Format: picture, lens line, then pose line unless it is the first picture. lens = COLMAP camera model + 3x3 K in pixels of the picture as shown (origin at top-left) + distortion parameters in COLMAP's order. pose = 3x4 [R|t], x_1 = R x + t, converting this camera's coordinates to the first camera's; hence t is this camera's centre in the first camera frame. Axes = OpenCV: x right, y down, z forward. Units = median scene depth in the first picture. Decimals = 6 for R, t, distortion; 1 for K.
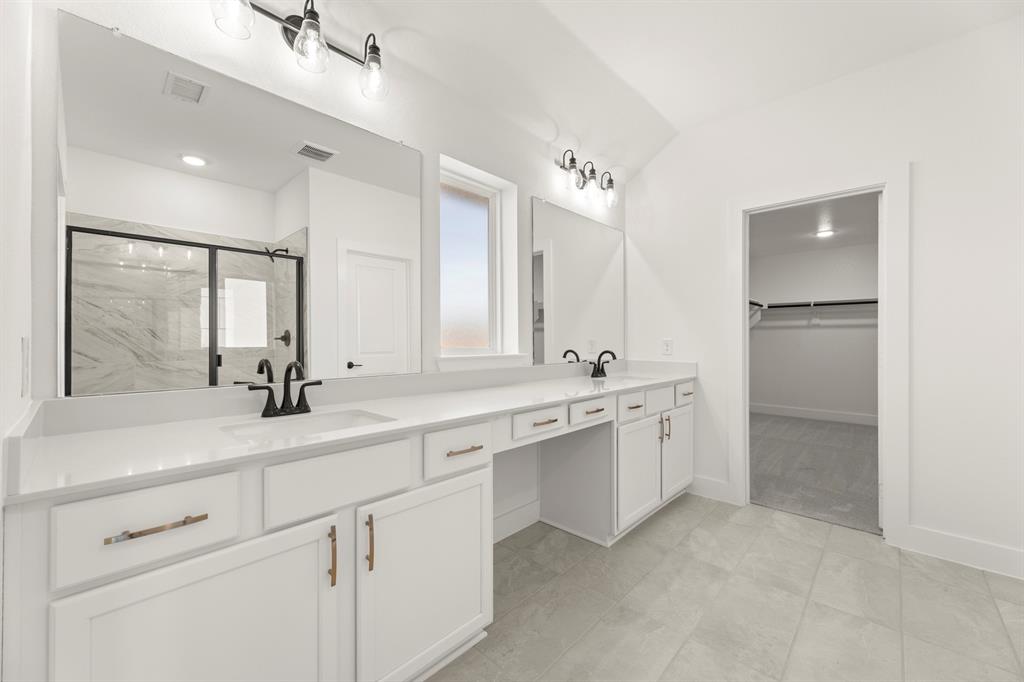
lens RADIAL K [[404.4, 0, 511.8], [0, 404.4, 336.9], [0, 0, 1]] dist [0.007708, -0.000195]
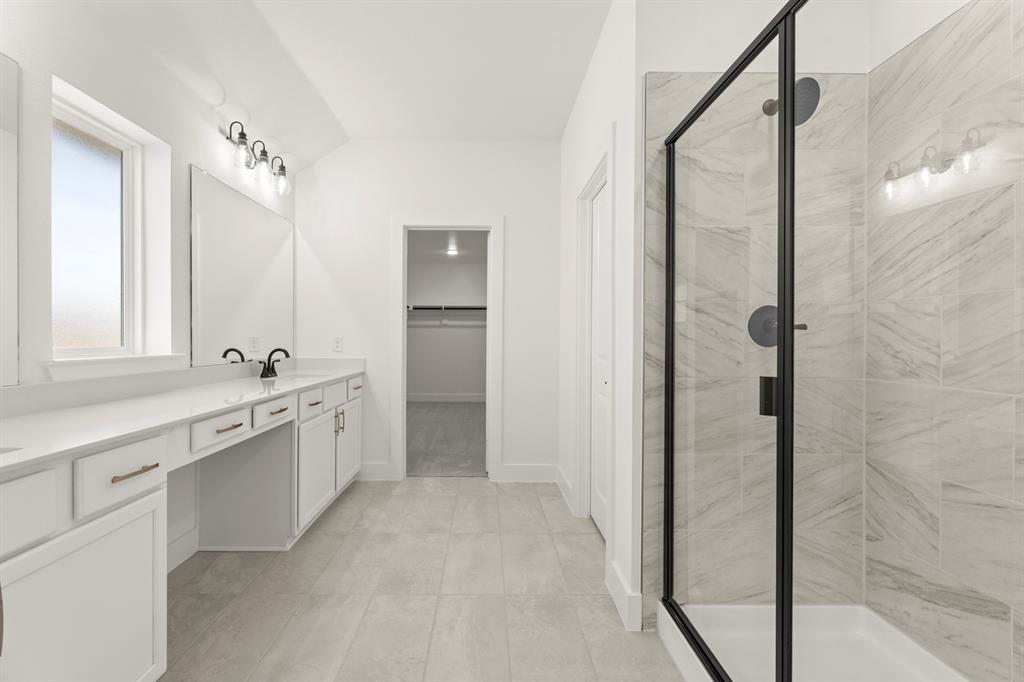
lens RADIAL K [[427.6, 0, 512.0], [0, 427.6, 341.0], [0, 0, 1]] dist [0.000458, -0.000011]
pose [[0.686348, -0.006368, 0.727246, -0.126374], [-0.005833, 0.999881, 0.014261, -0.000490], [-0.727250, -0.014030, 0.686229, -0.080248]]
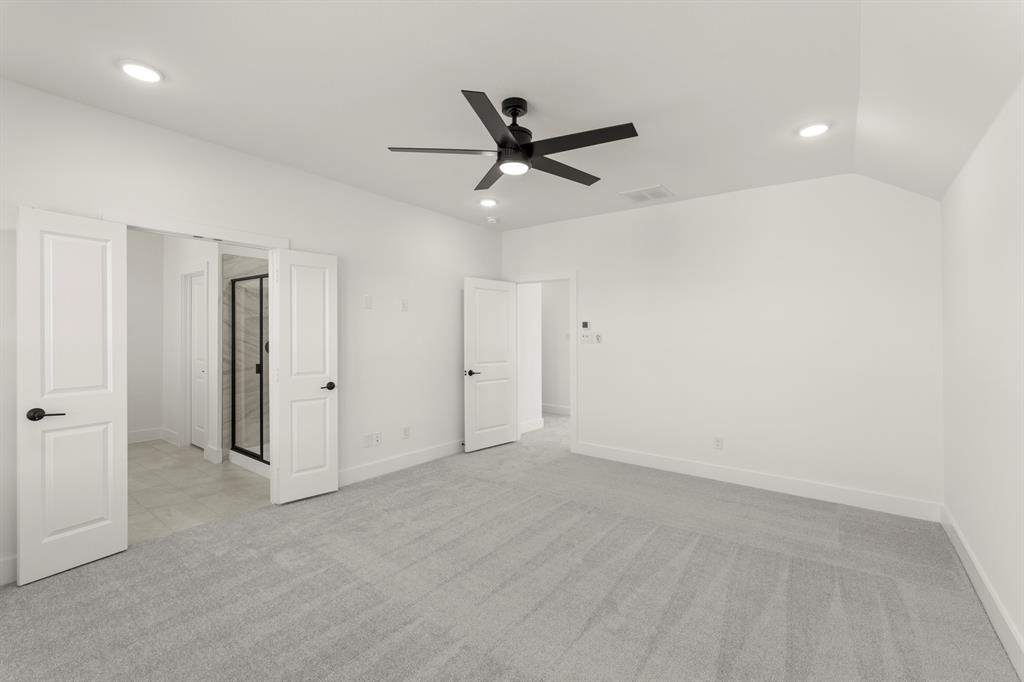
lens RADIAL K [[427.6, 0, 512.0], [0, 427.6, 341.0], [0, 0, 1]] dist [0.000458, -0.000011]
pose [[-0.135929, -0.018698, 0.990542, -1.330937], [-0.017409, 0.999713, 0.016482, -0.087676], [-0.990566, -0.015004, -0.136216, -0.674893]]
